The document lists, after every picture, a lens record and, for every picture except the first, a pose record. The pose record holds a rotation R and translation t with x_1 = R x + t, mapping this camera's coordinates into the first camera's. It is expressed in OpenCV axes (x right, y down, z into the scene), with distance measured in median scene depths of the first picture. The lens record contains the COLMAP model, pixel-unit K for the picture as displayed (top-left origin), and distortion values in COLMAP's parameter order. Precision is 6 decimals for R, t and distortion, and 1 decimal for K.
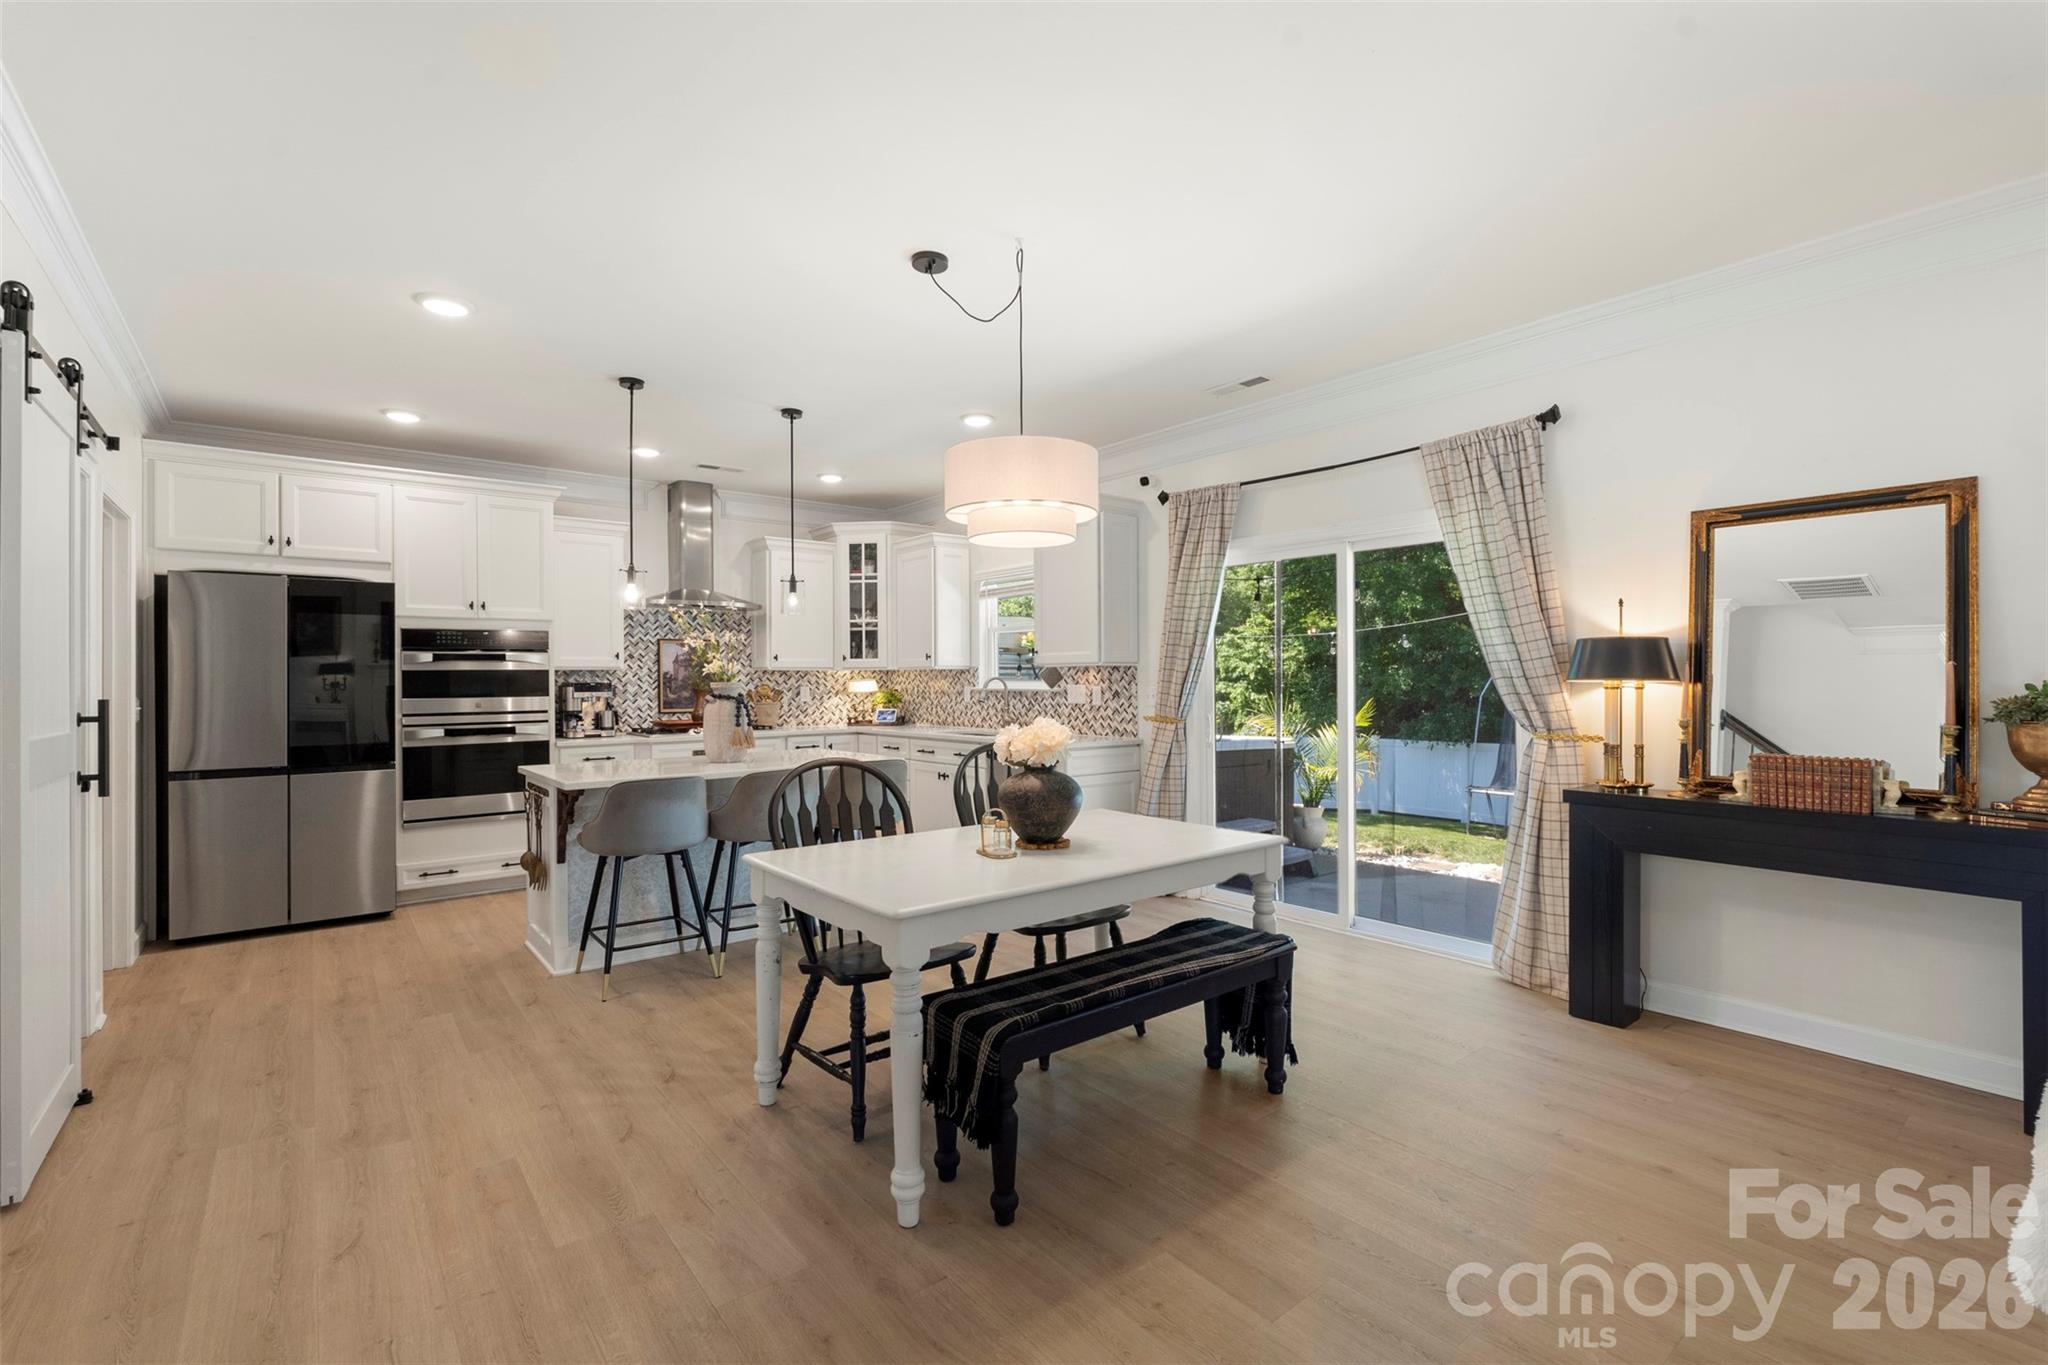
lens RADIAL K [[902.9, 0, 1025.1], [0, 902.9, 678.7], [0, 0, 1]] dist [0.005586, -0.001624]
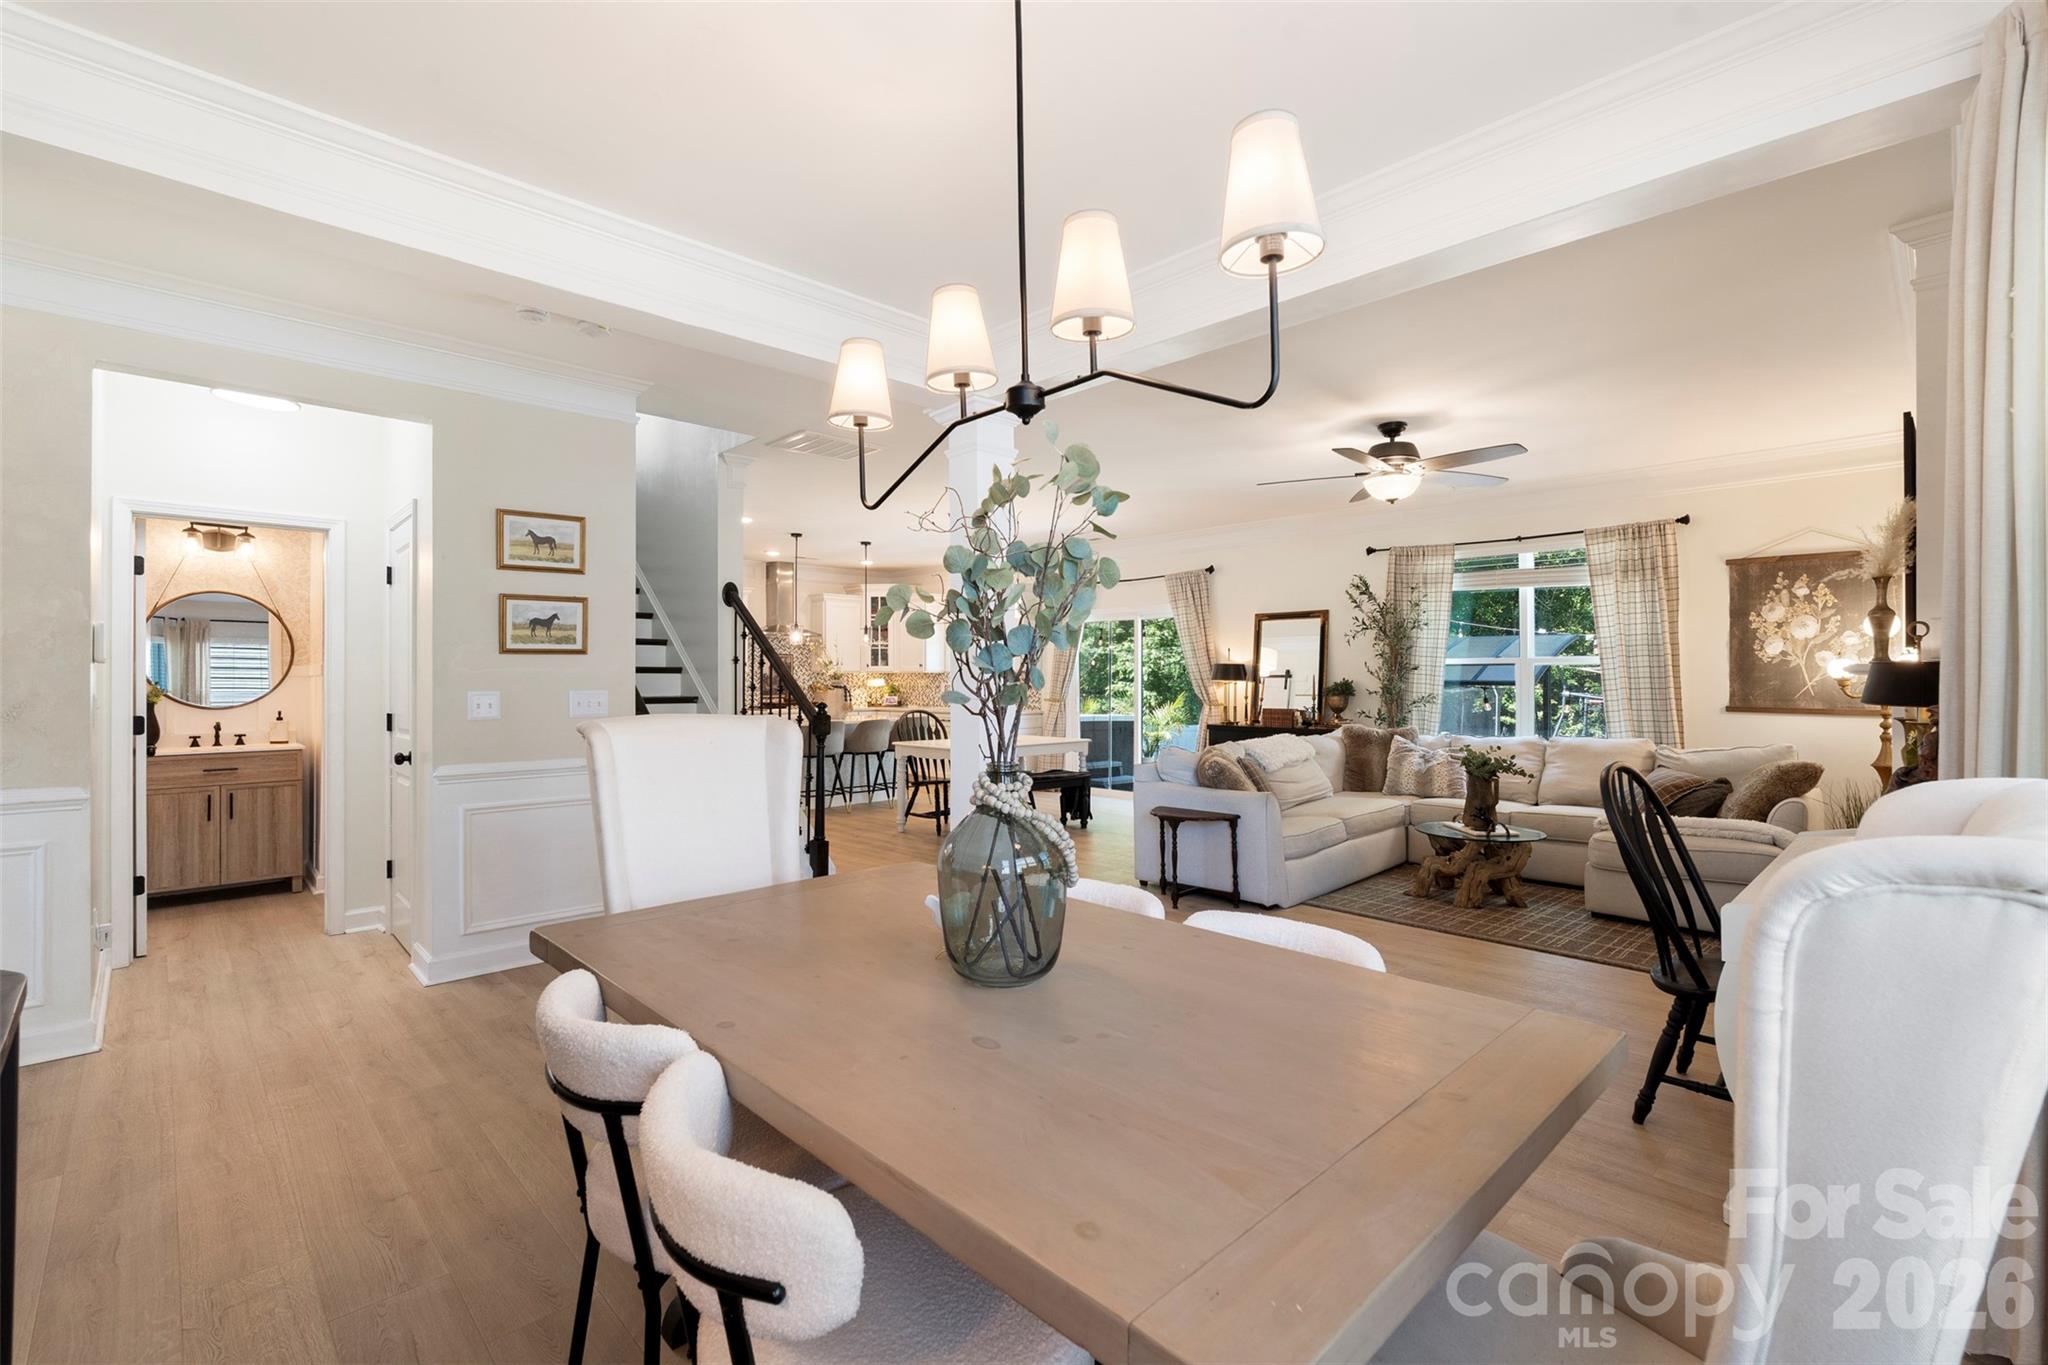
lens RADIAL K [[902.9, 0, 1028.3], [0, 902.9, 686.1], [0, 0, 1]] dist [0.005586, -0.001624]
pose [[0.995724, 0.004603, 0.092266, -0.074166], [-0.005339, 0.999956, 0.007733, 0.000578], [-0.092226, -0.008192, 0.995704, -0.857429]]
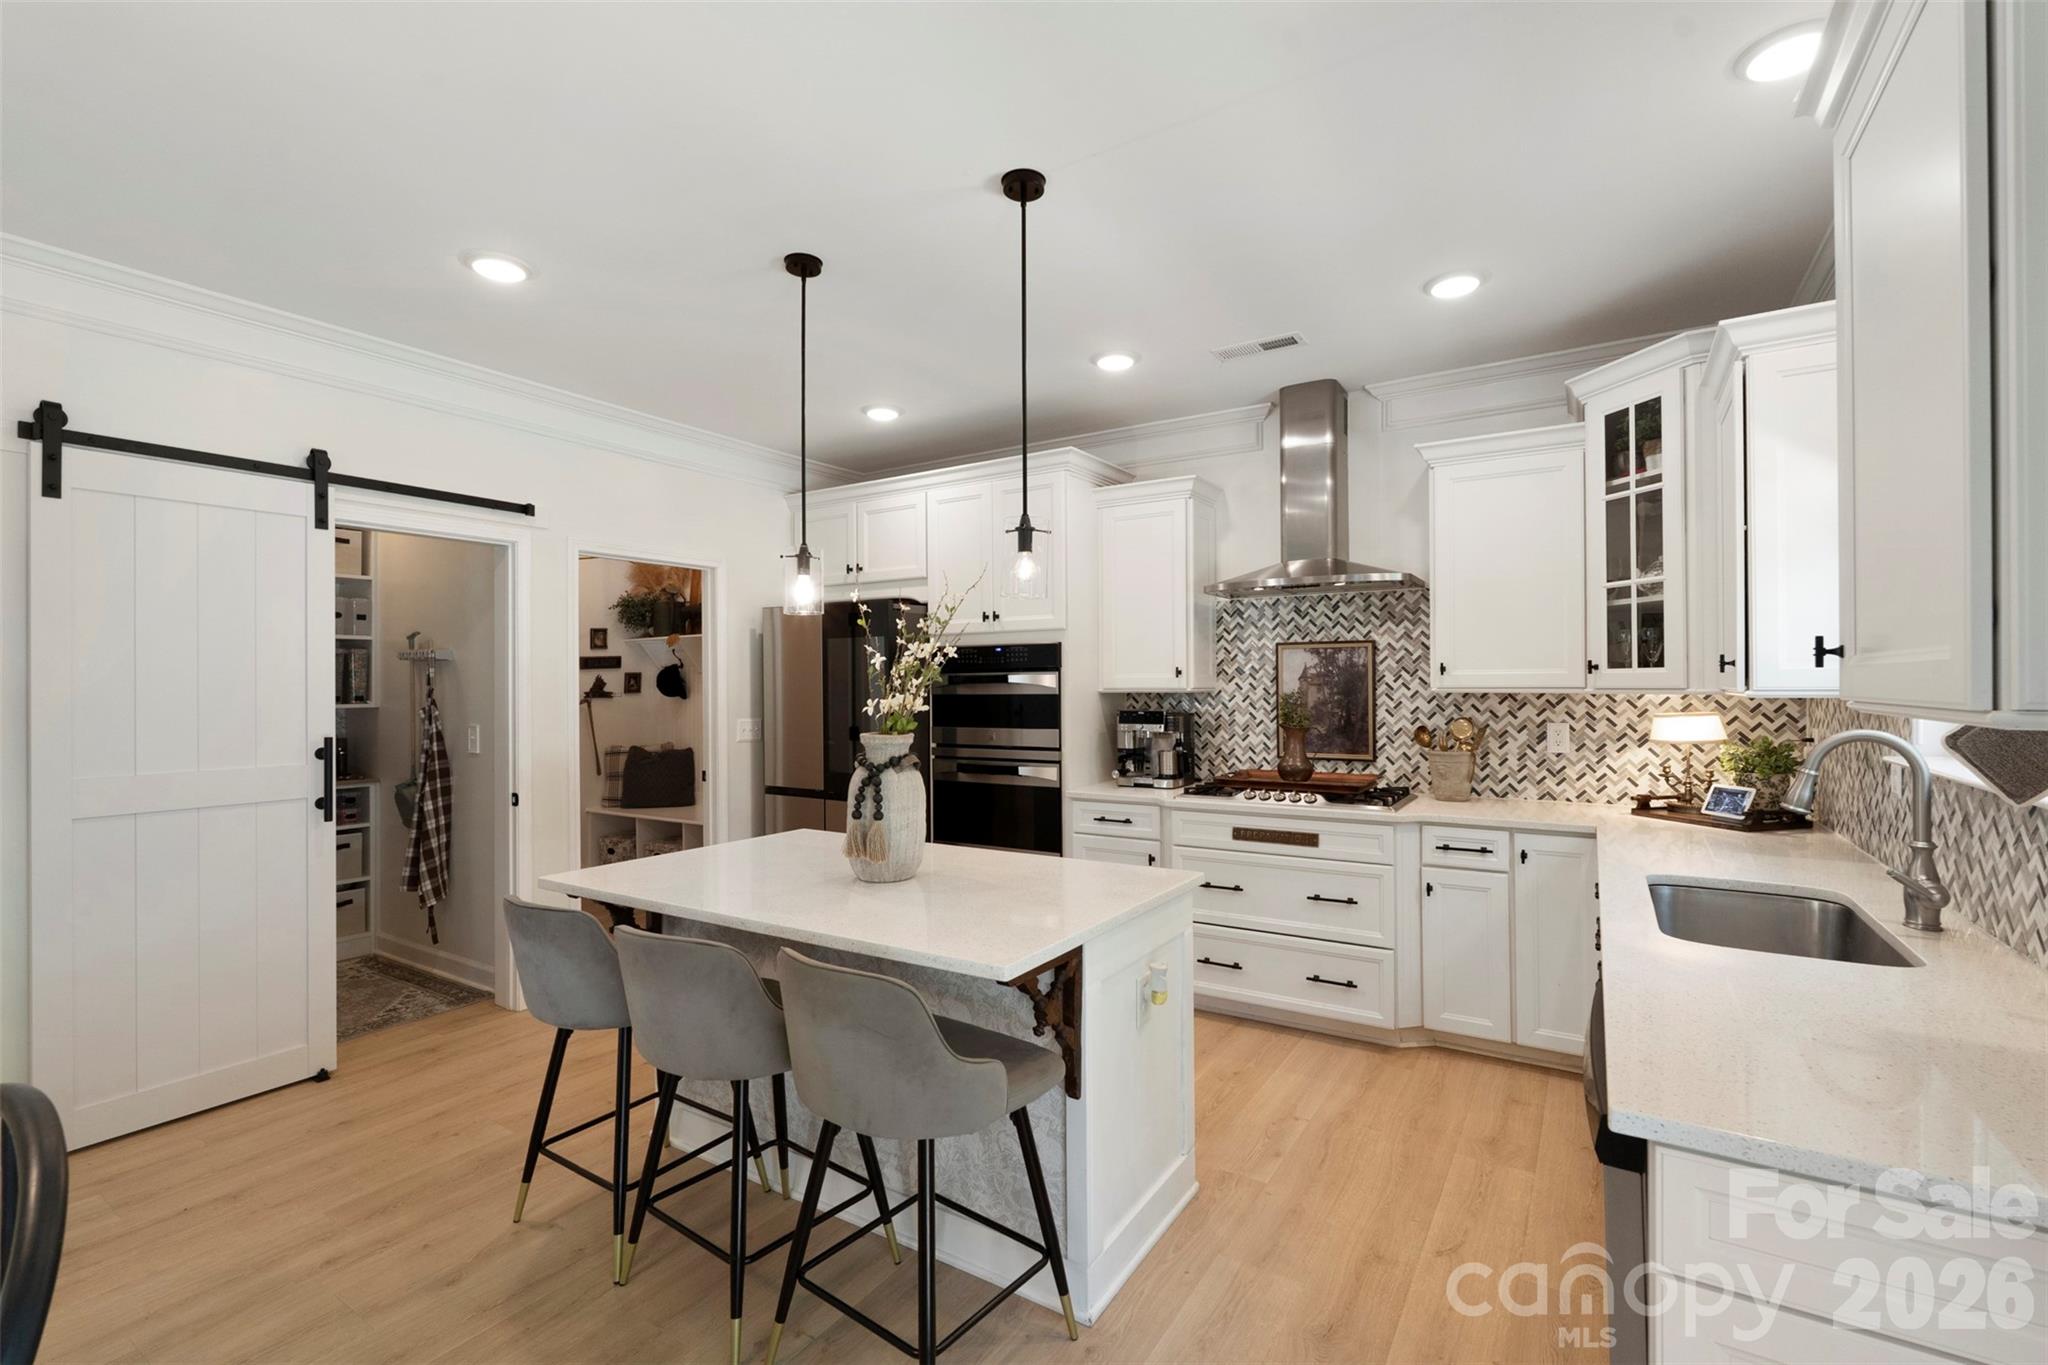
lens RADIAL K [[902.9, 0, 1028.9], [0, 902.9, 676.0], [0, 0, 1]] dist [0.005586, -0.001624]
pose [[0.323489, -0.002515, -0.946228, 0.179173], [0.004247, 0.999990, -0.001206, -0.024072], [0.946222, -0.003629, 0.323497, 0.729341]]
